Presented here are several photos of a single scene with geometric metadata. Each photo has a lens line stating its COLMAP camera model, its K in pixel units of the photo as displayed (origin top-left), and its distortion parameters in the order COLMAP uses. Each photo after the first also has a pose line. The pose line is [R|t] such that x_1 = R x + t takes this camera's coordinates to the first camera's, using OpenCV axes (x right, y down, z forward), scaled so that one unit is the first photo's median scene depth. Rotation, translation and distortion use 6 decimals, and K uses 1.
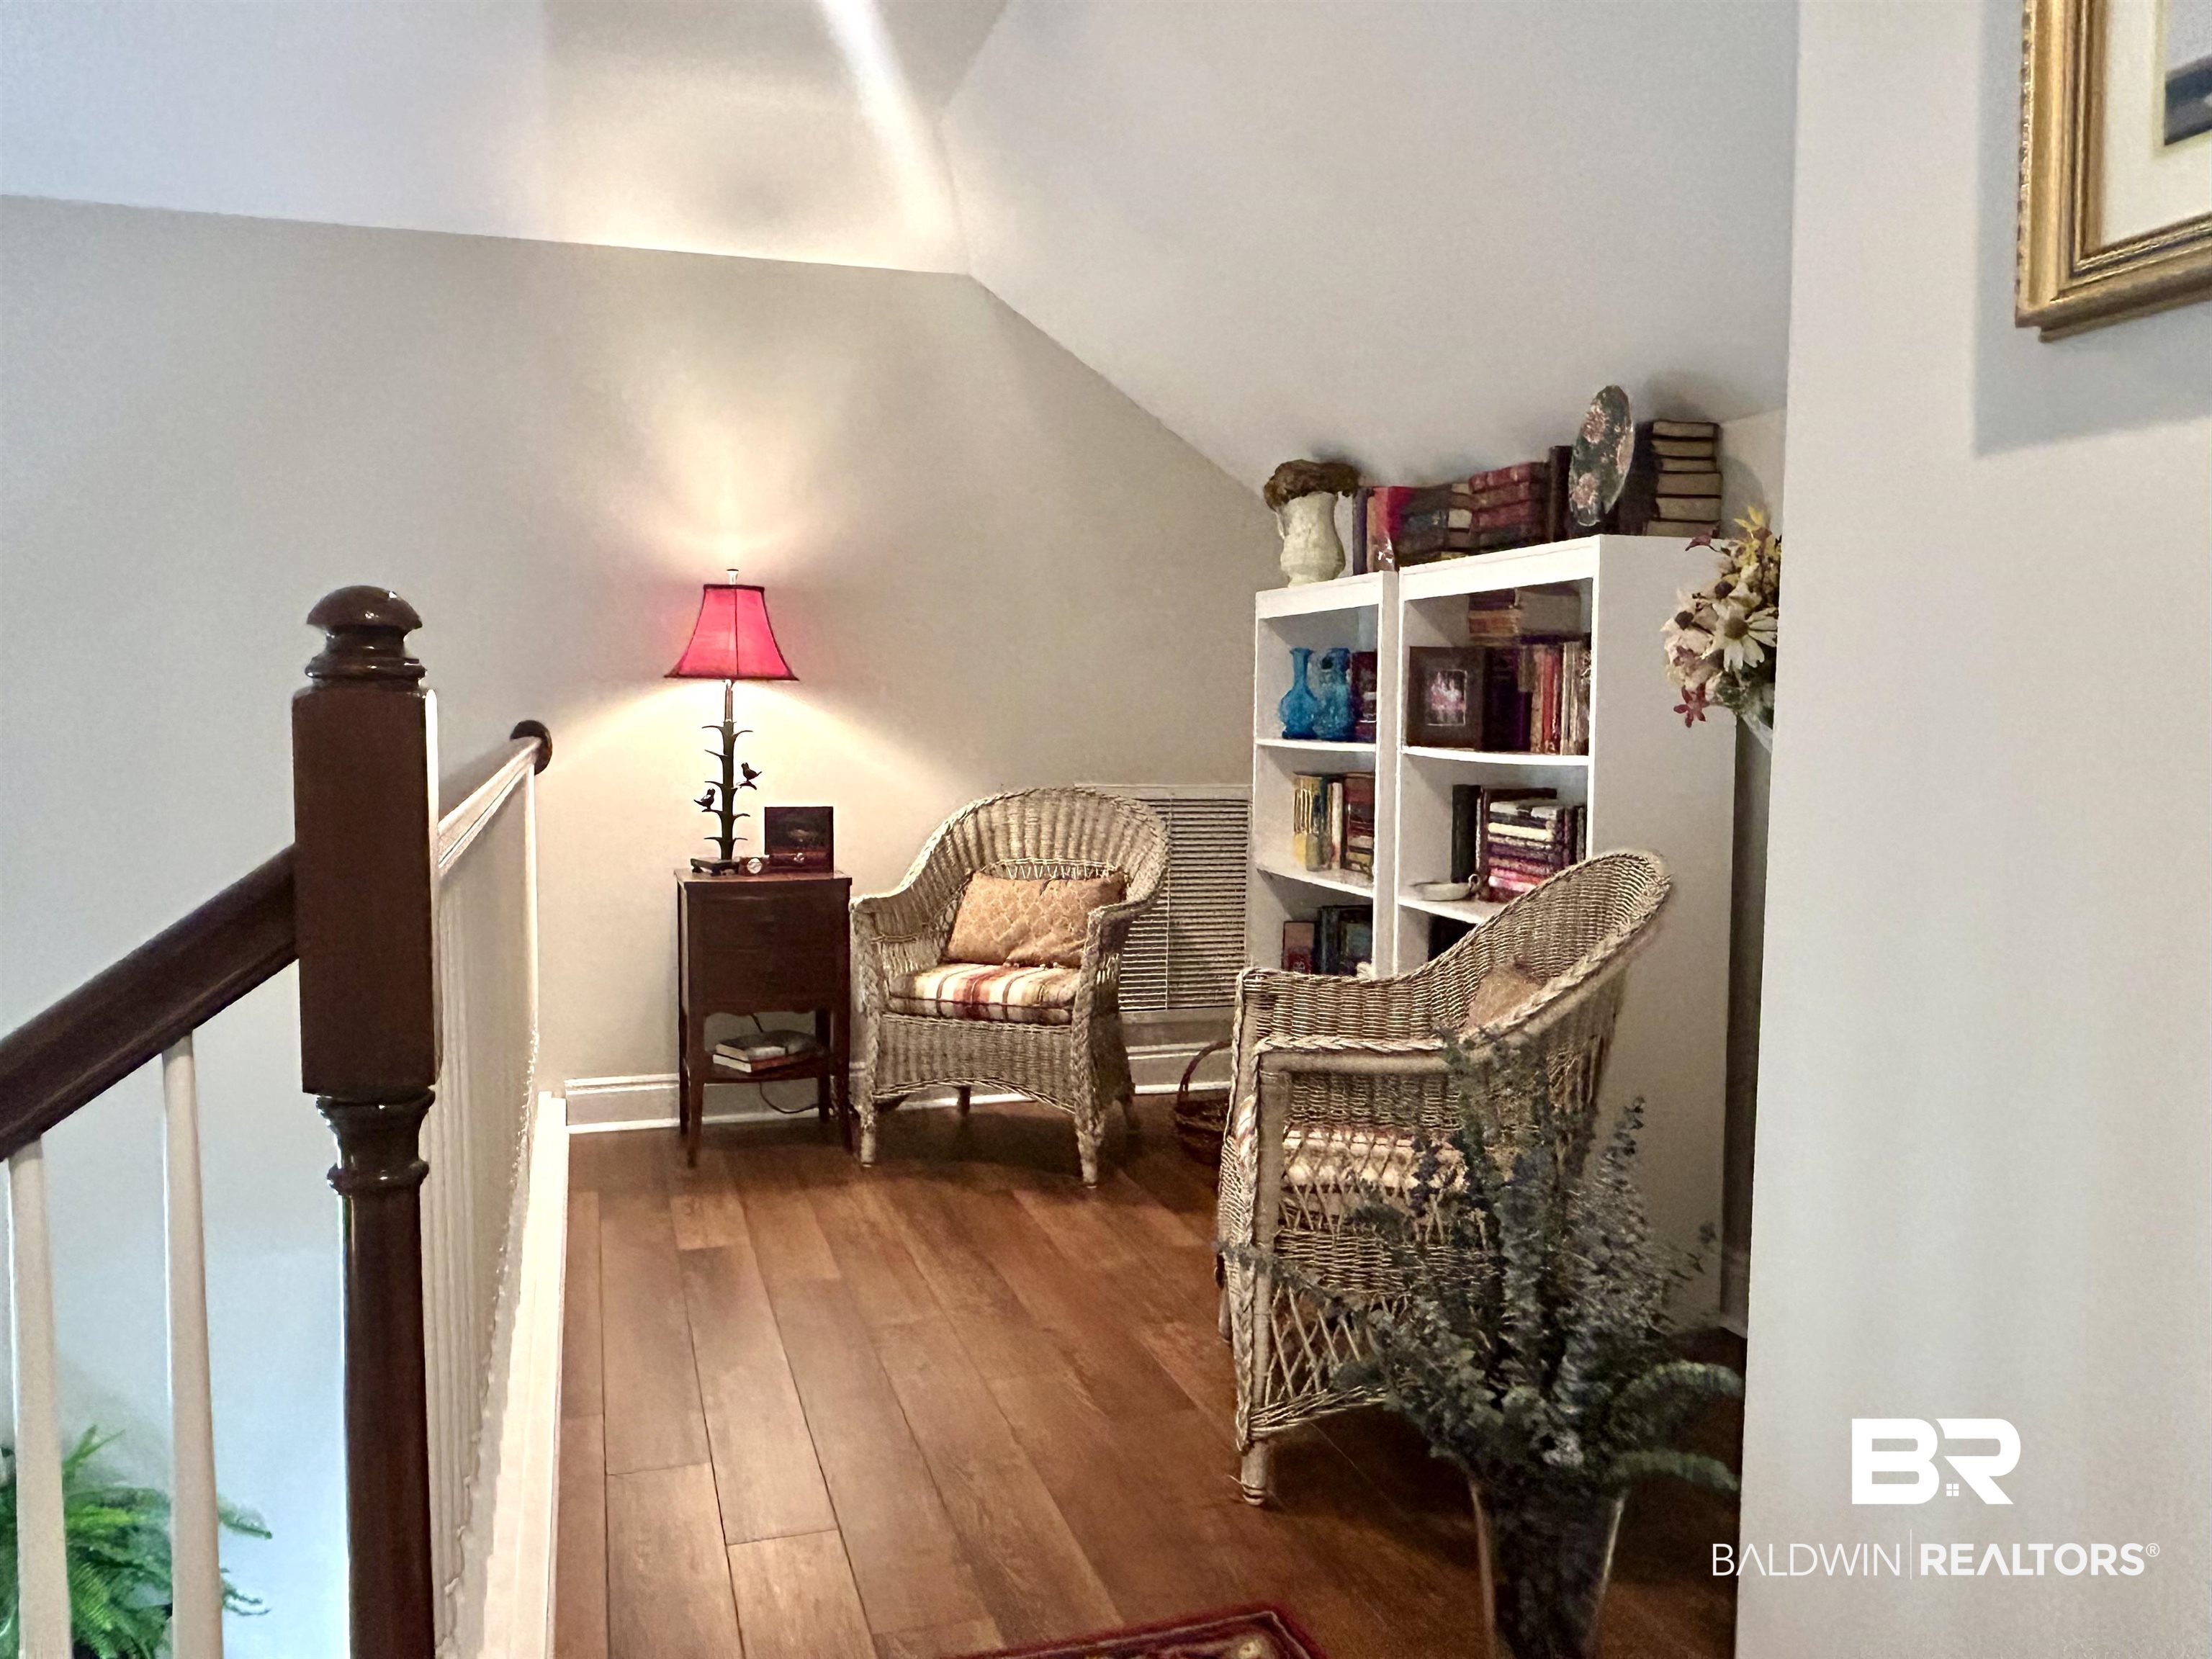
lens RADIAL K [[1608.4, 0, 1106.4], [0, 1608.4, 826.8], [0, 0, 1]] dist [-0.003018, -0.009344]
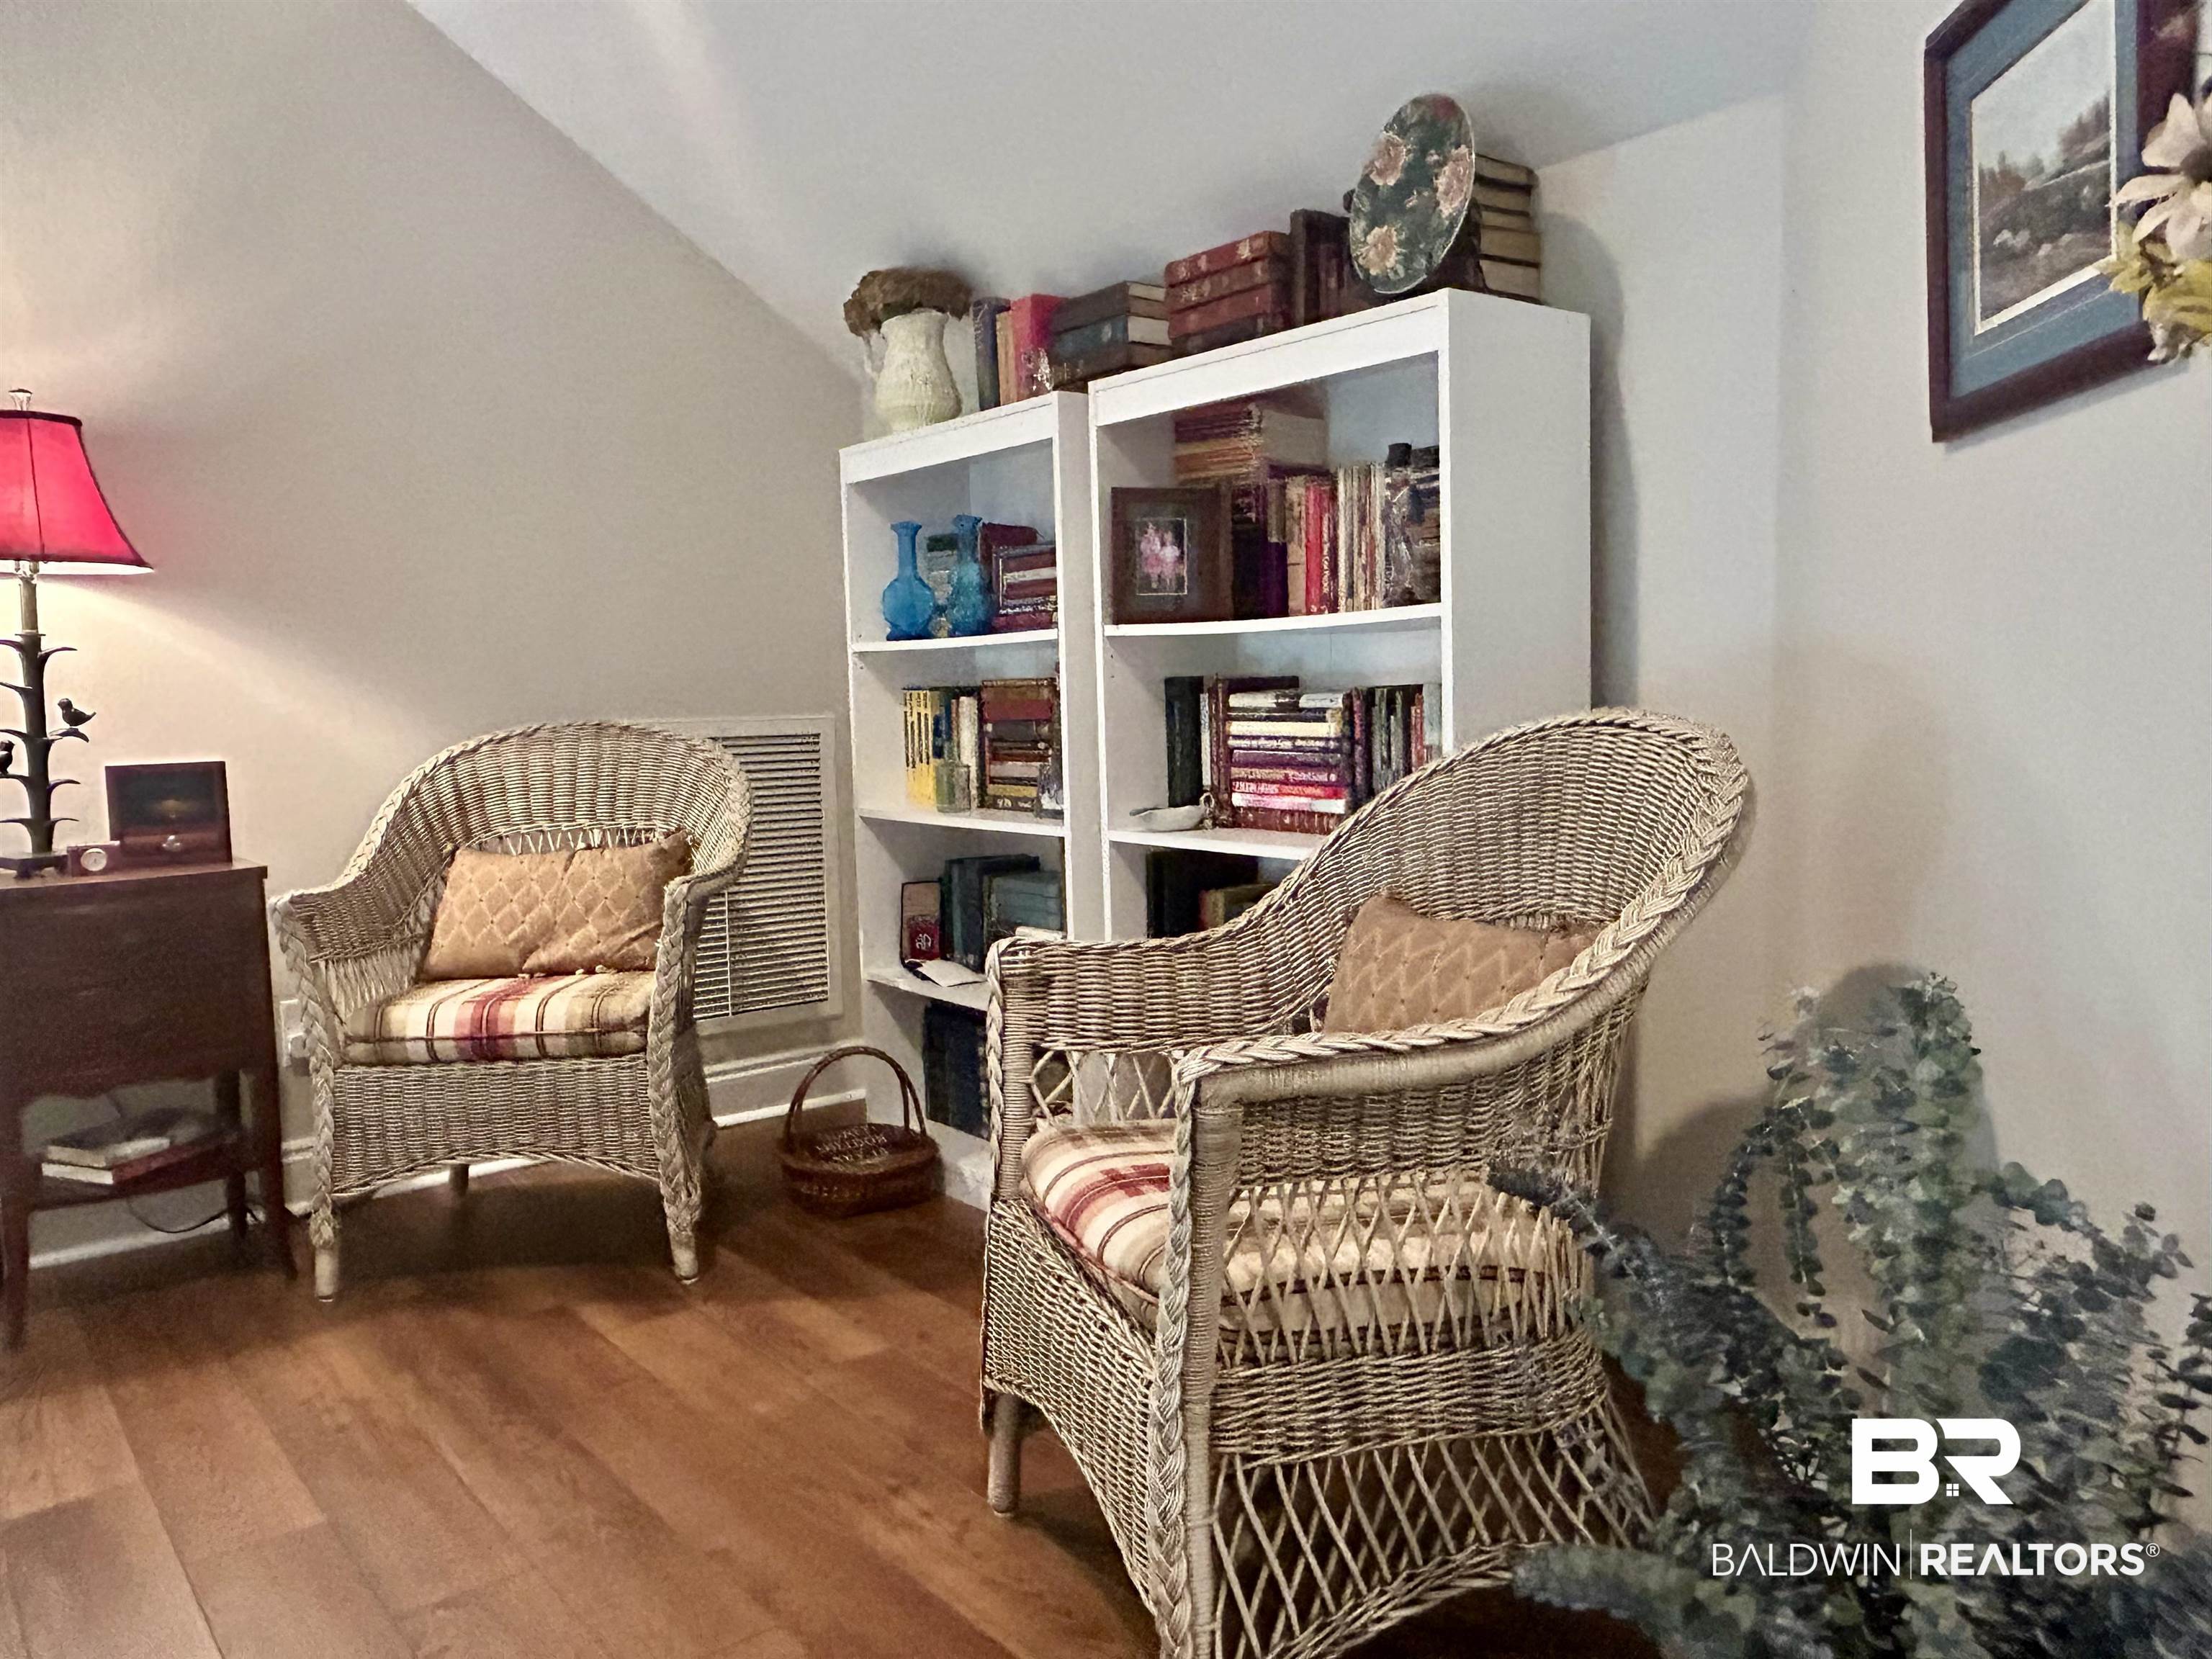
lens RADIAL K [[1608.4, 0, 1105.2], [0, 1608.4, 822.8], [0, 0, 1]] dist [-0.003018, -0.009344]
pose [[0.933250, -0.063918, 0.353496, -0.074327], [0.060620, 0.997952, 0.020405, 0.022635], [-0.354077, 0.002386, 0.935213, 0.284651]]
